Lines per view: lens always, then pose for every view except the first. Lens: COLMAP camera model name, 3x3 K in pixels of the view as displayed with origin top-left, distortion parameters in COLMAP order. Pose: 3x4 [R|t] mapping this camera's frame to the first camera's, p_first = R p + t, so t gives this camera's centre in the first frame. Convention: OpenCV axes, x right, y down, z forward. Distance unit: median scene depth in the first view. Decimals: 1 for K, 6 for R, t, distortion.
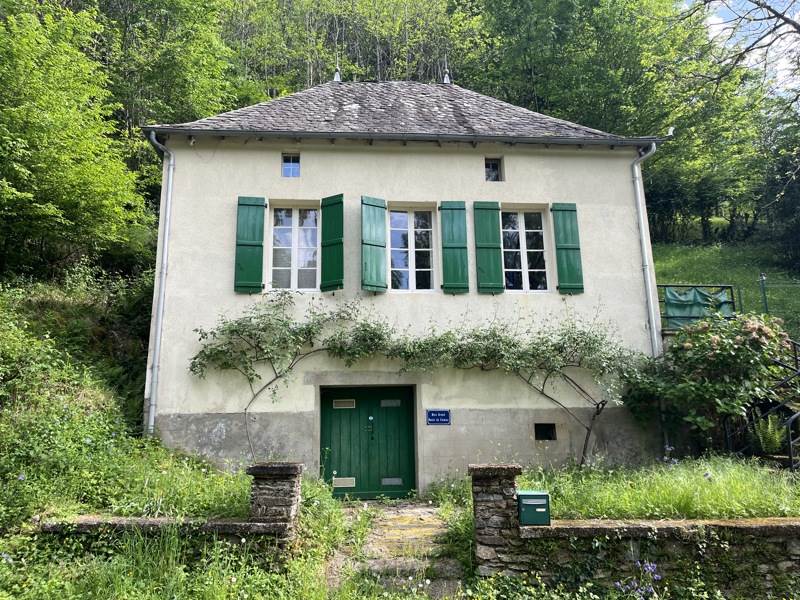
lens RADIAL K [[617.0, 0, 400.0], [0, 617.0, 300.0], [0, 0, 1]] dist [0.010749, -0.110006]
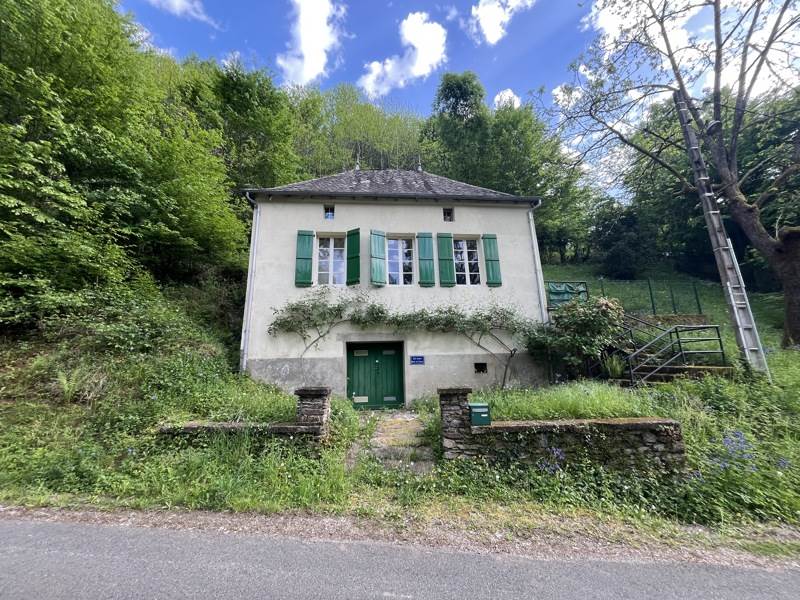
lens RADIAL K [[321.1, 0, 400.0], [0, 321.1, 300.0], [0, 0, 1]] dist [-0.059111, 0.000004]
pose [[0.999891, -0.009011, 0.011720, 0.006391], [0.009175, 0.999860, -0.014024, 0.039985], [-0.011592, 0.014130, 0.999833, 0.134050]]
